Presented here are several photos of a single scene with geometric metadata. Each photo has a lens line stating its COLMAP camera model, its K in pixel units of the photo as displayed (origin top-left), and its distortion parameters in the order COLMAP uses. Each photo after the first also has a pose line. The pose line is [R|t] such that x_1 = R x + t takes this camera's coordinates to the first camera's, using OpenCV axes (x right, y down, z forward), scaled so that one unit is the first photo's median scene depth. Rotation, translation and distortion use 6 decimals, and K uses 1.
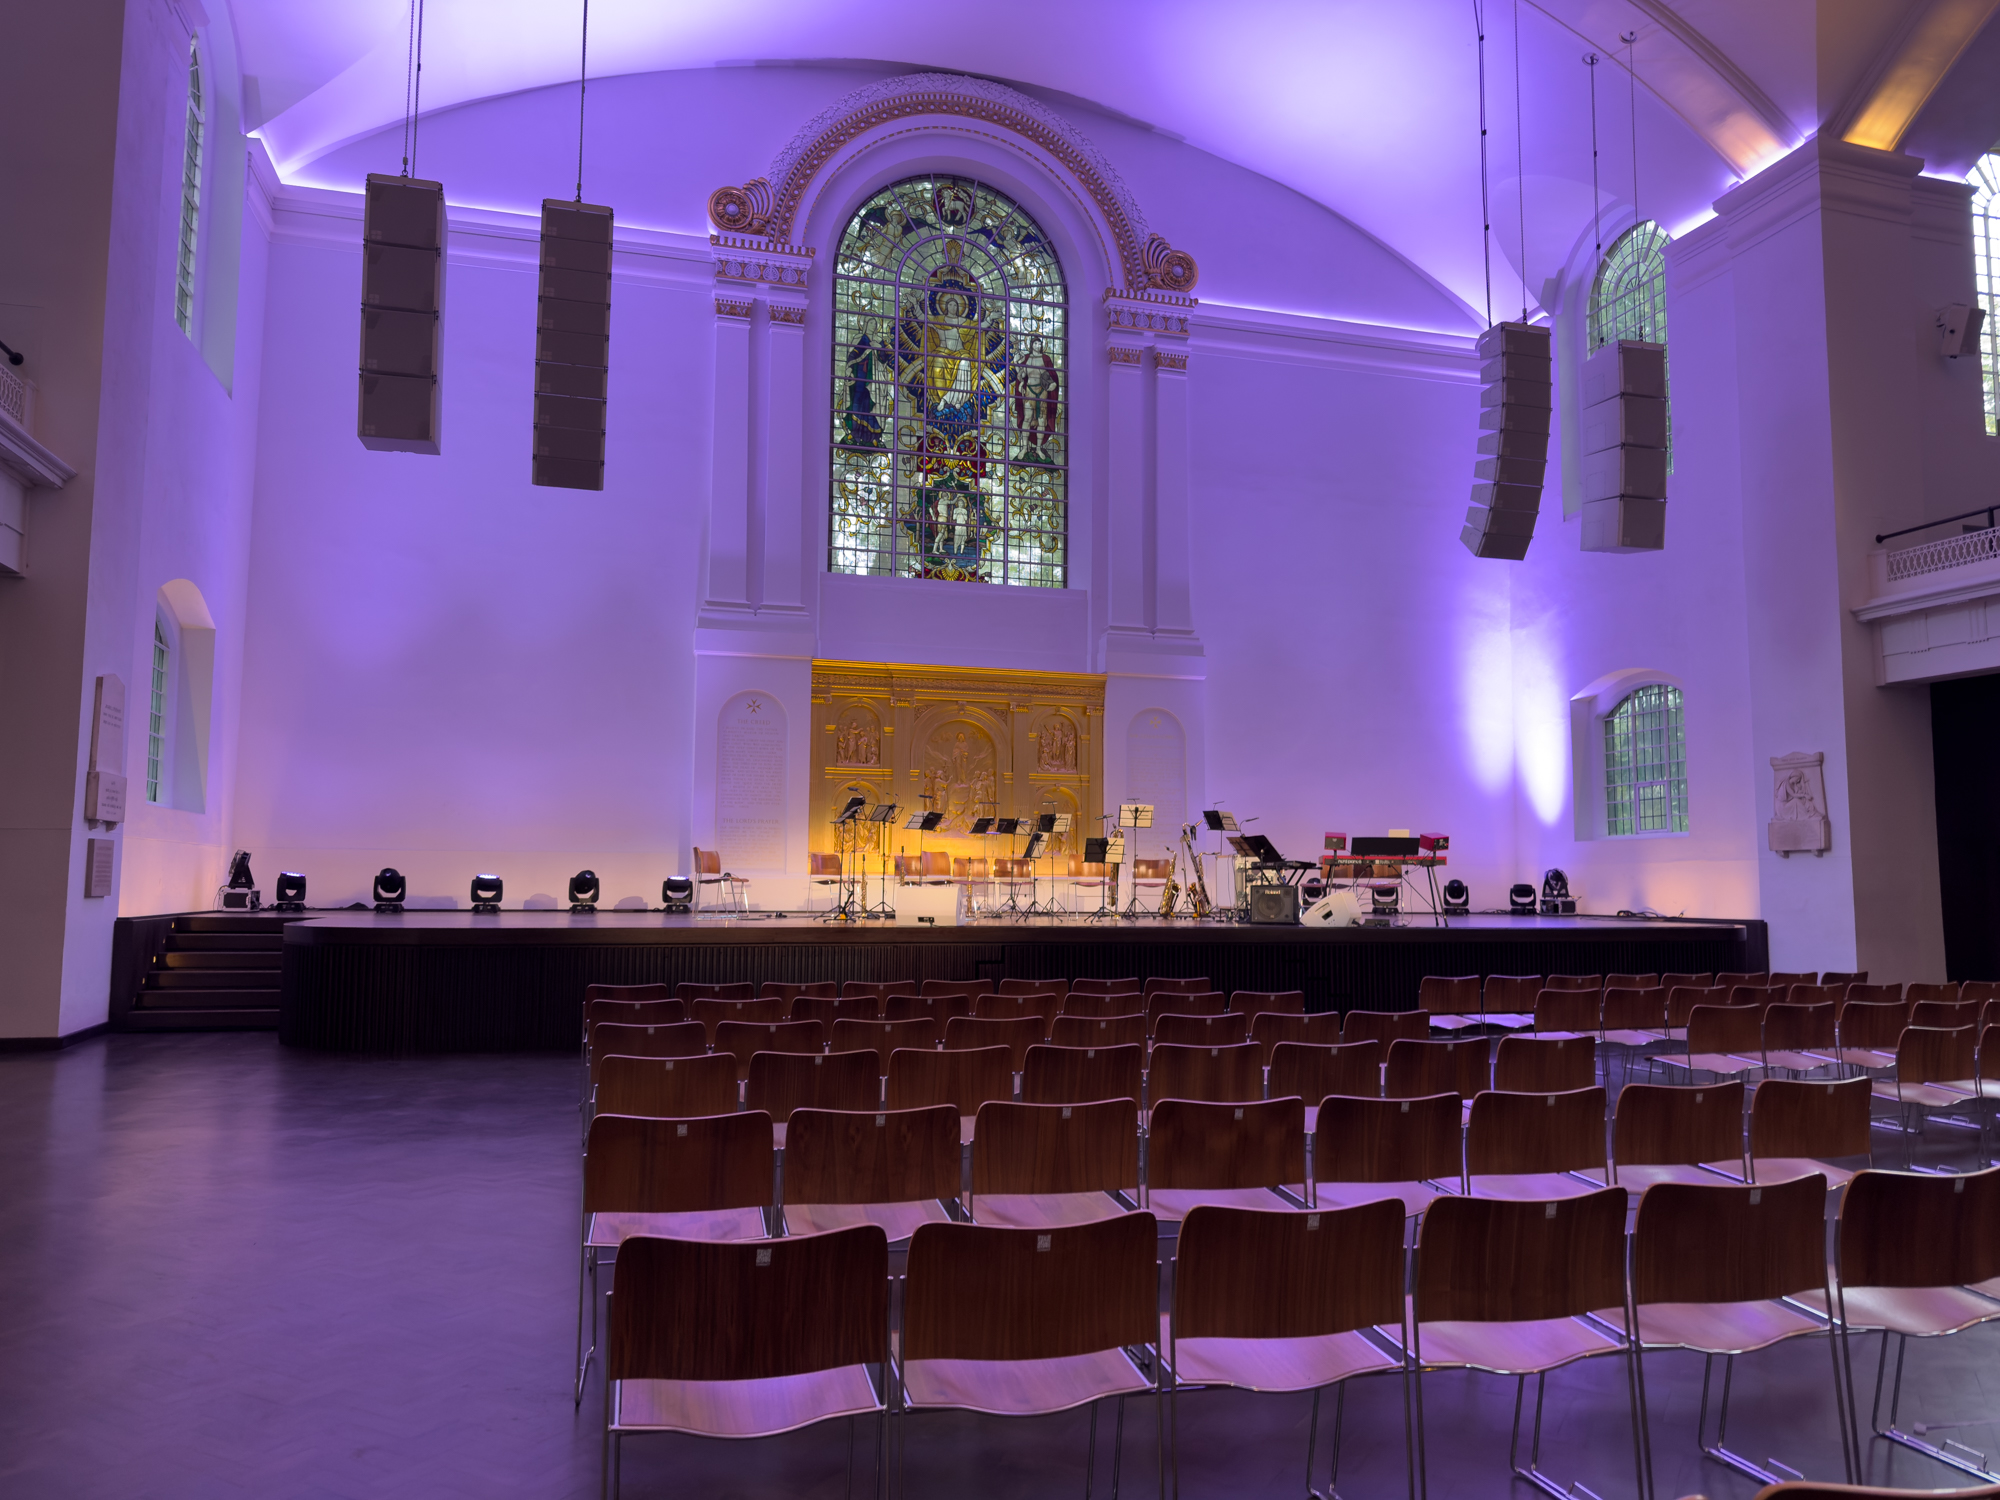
lens RADIAL K [[1447.4, 0, 984.0], [0, 1447.4, 749.1], [0, 0, 1]] dist [0.019545, -0.022415]
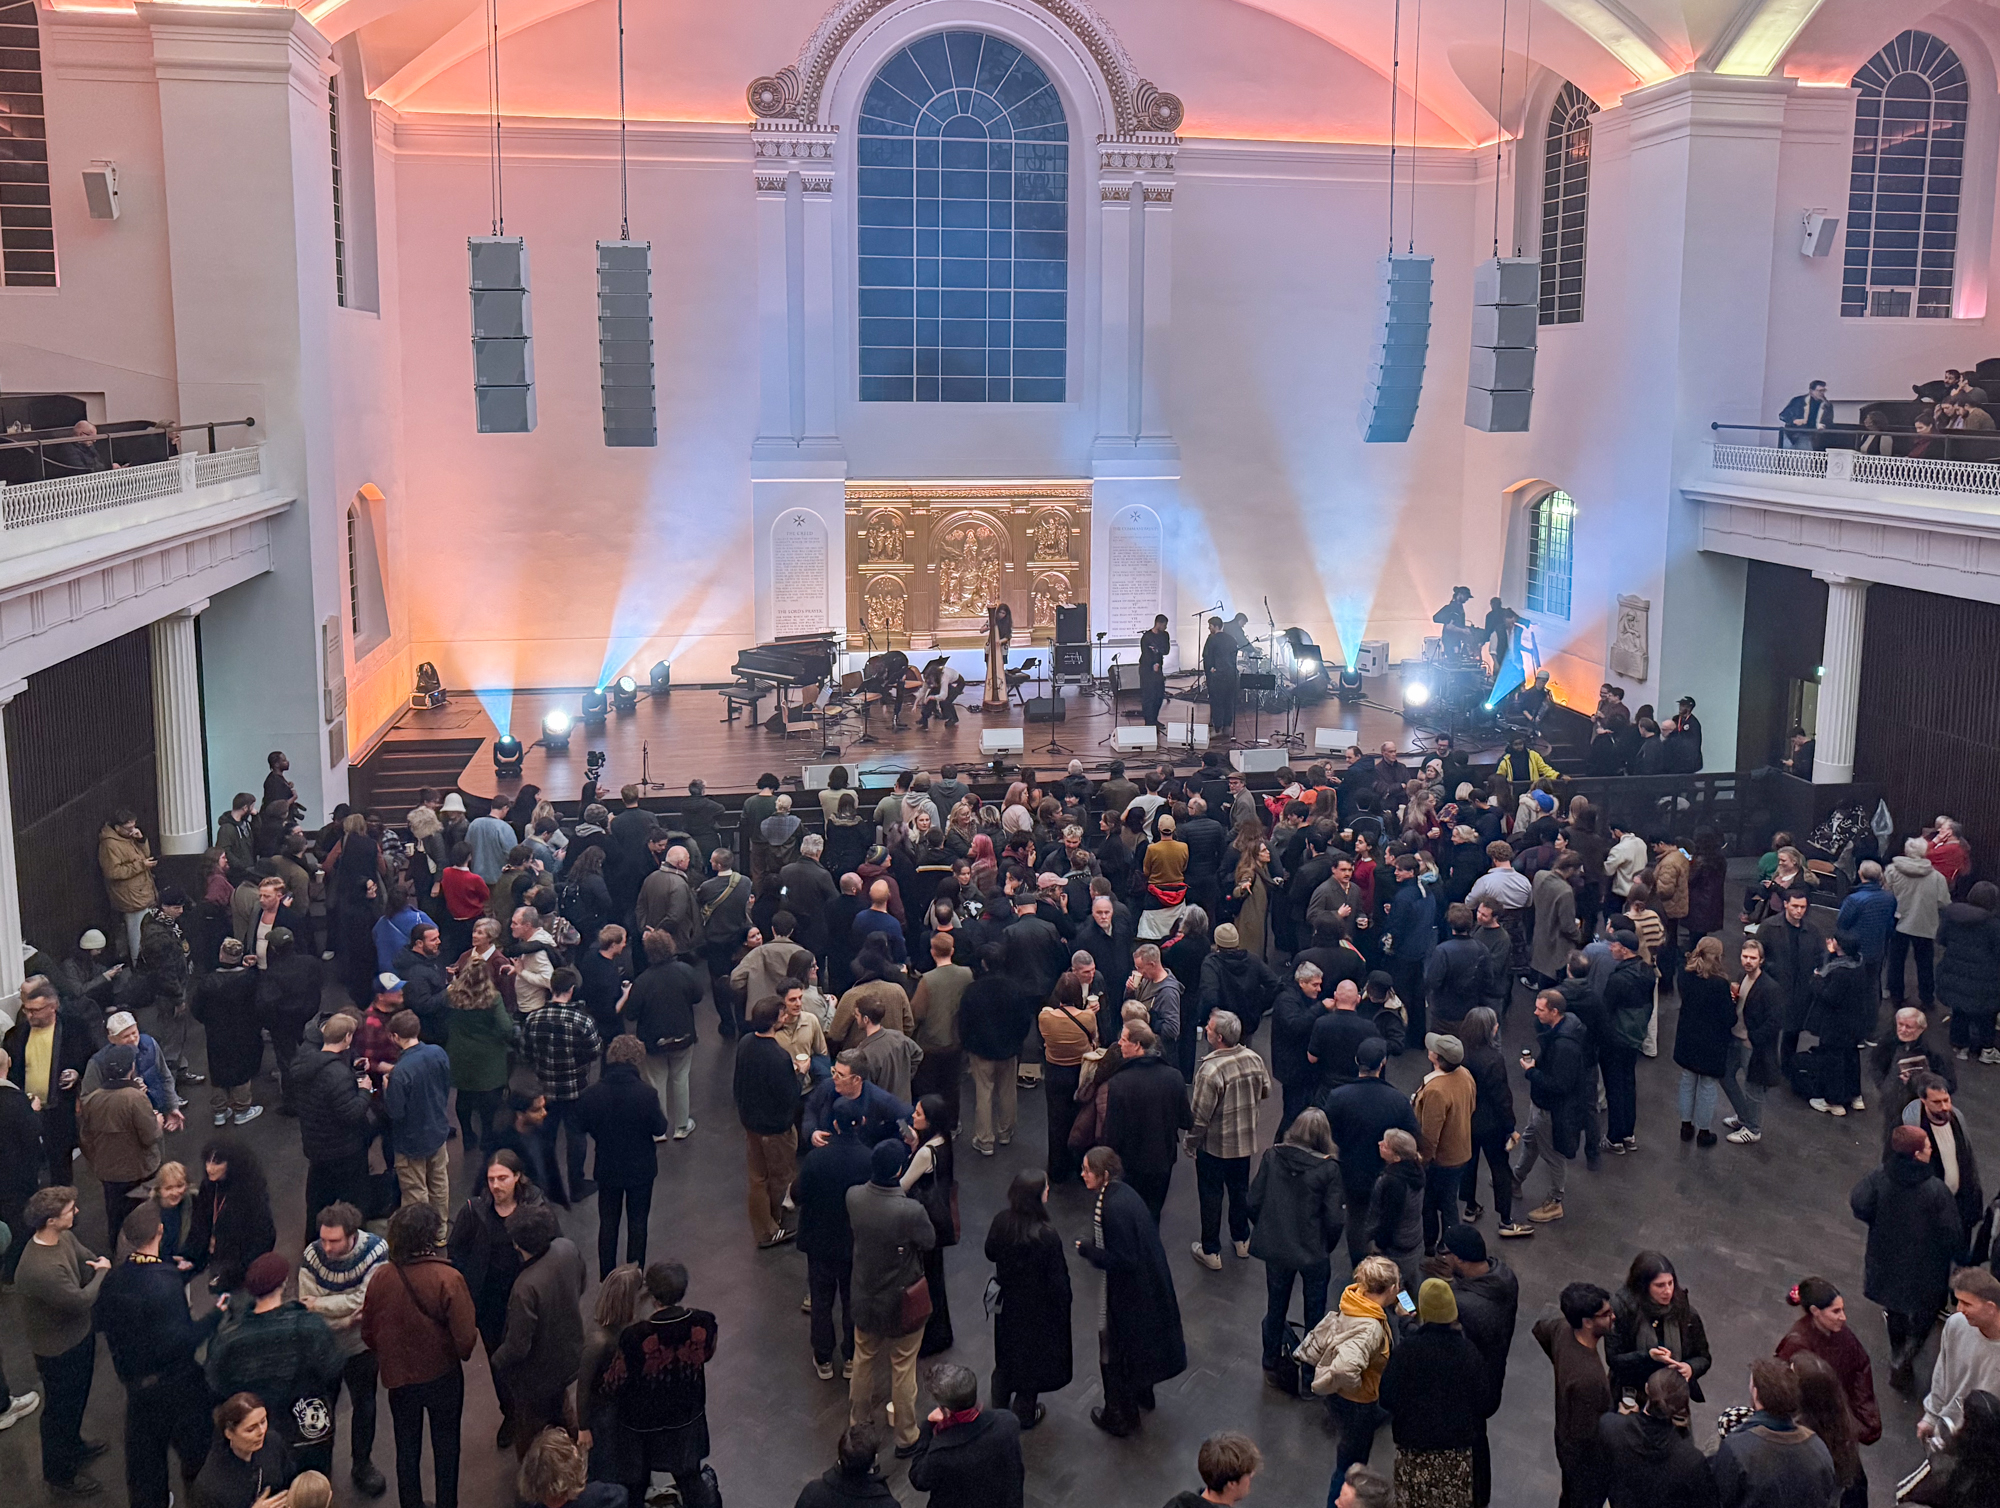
lens RADIAL K [[1505.8, 0, 970.1], [0, 1505.8, 556.6], [0, 0, 1]] dist [-0.015876, 0.009790]
pose [[0.993426, 0.005516, -0.114345, 0.124143], [0.018225, 0.978480, 0.205533, -0.245082], [0.113018, -0.206266, 0.971947, -0.225532]]
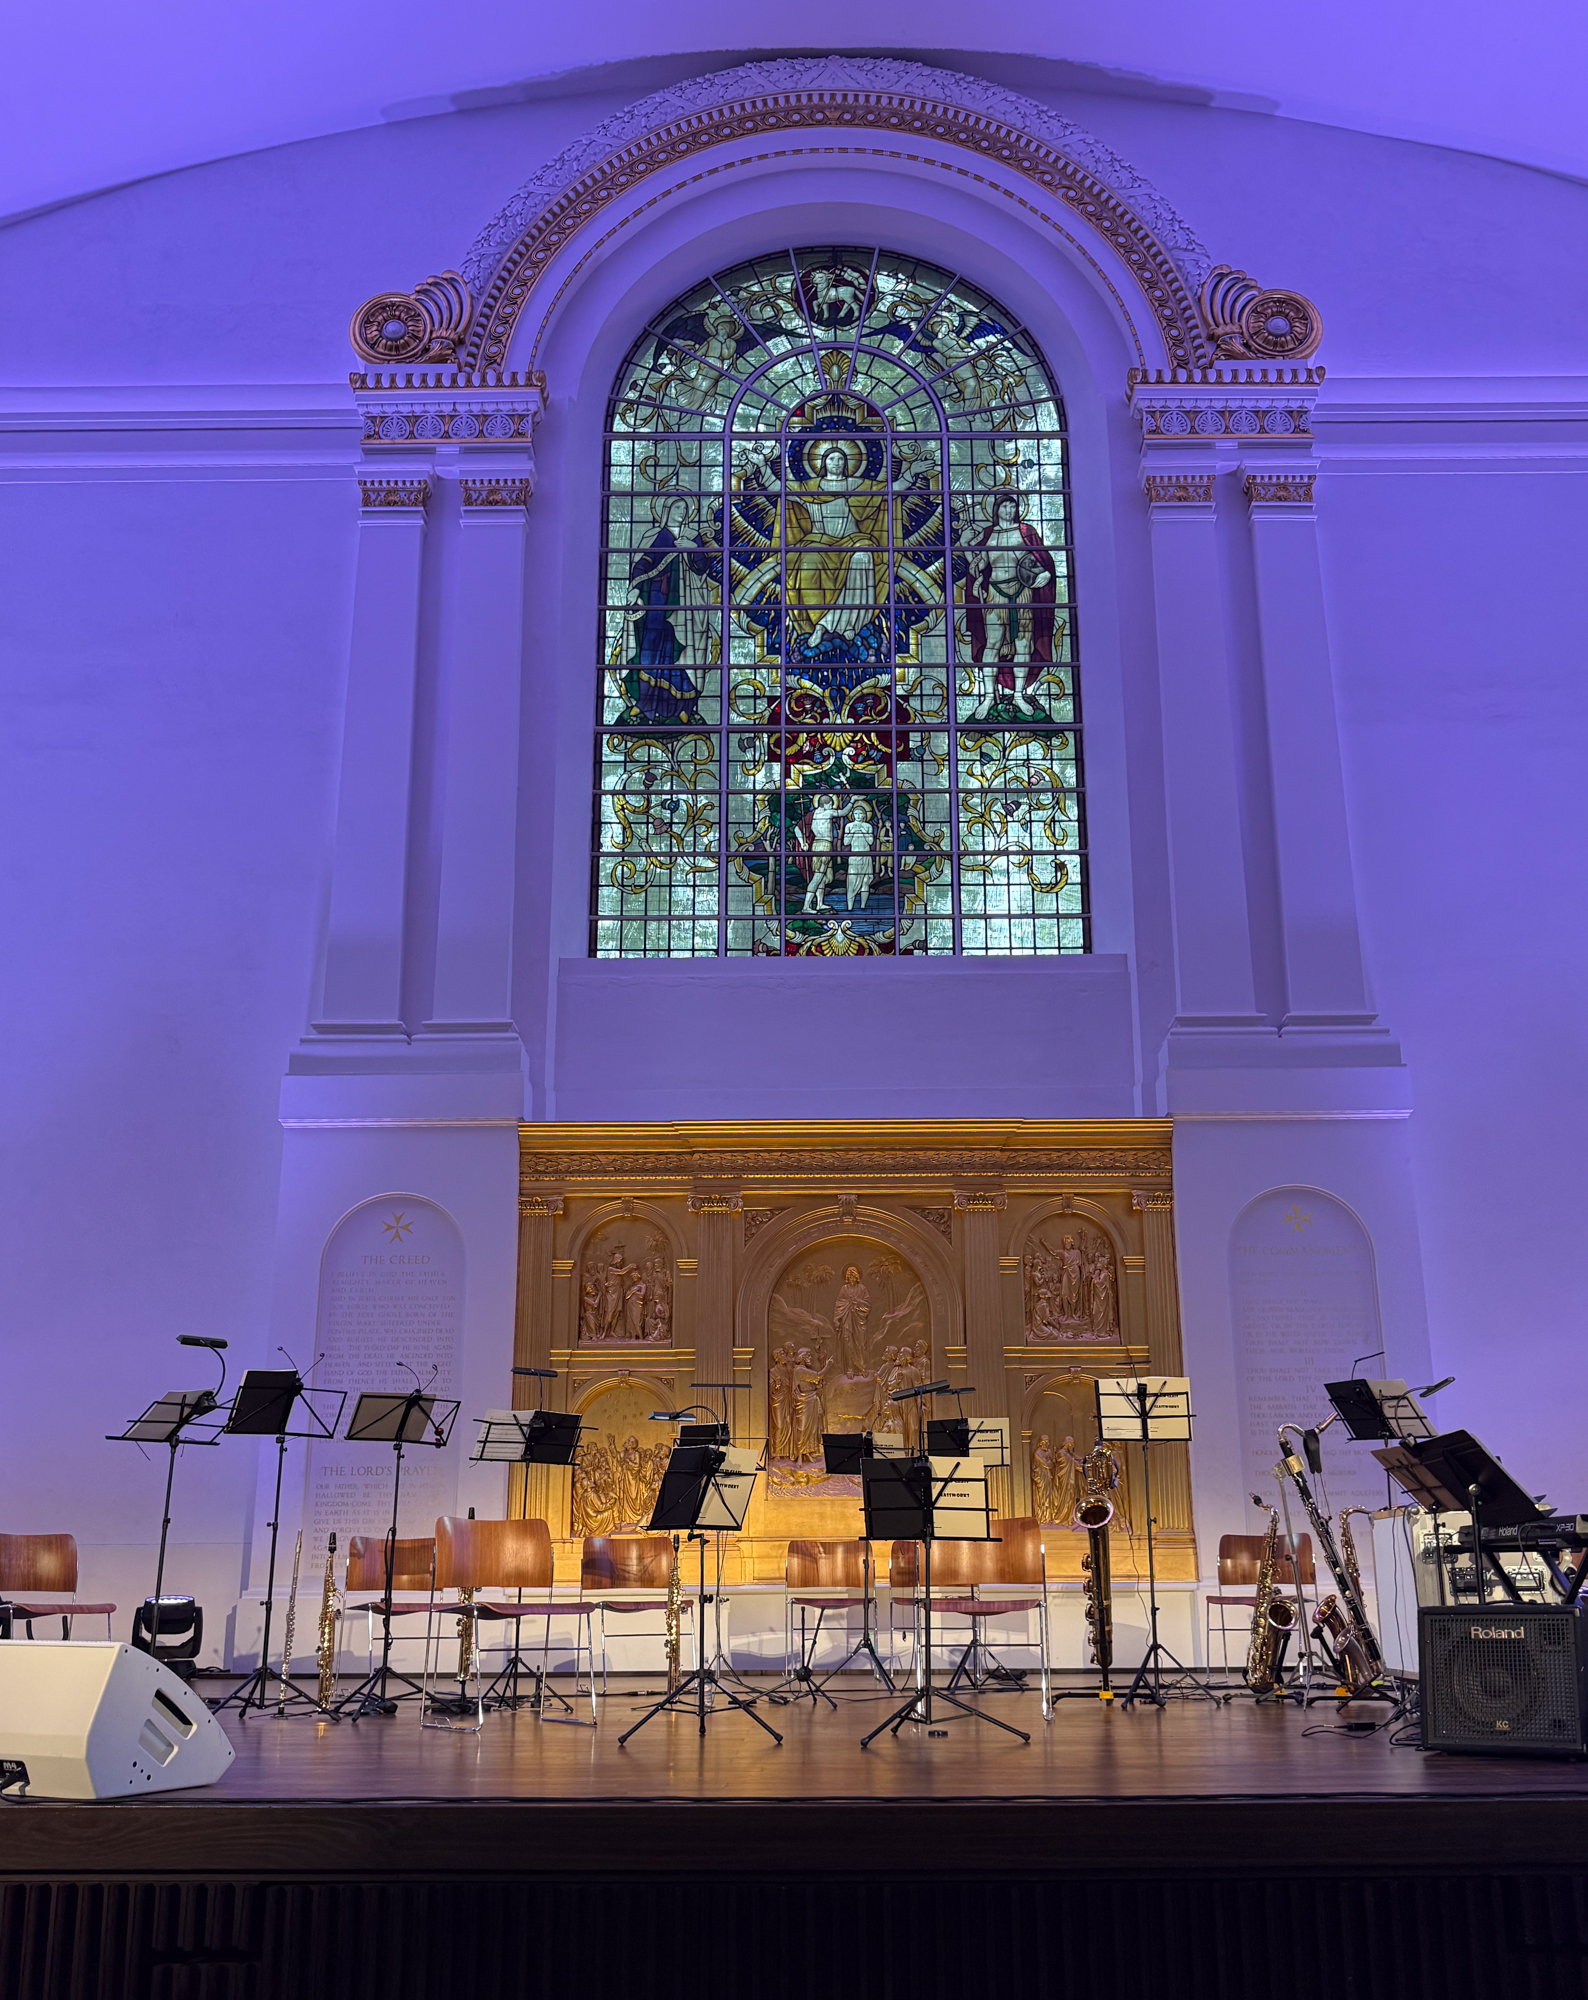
lens RADIAL K [[1746.5, 0, 807.5], [0, 1746.5, 1131.8], [0, 0, 1]] dist [0.022111, -0.083064]
pose [[0.960902, -0.083957, -0.263852, 0.118182], [0.040479, 0.985278, -0.166096, 0.038265], [0.273913, 0.148922, 0.950155, 0.446157]]
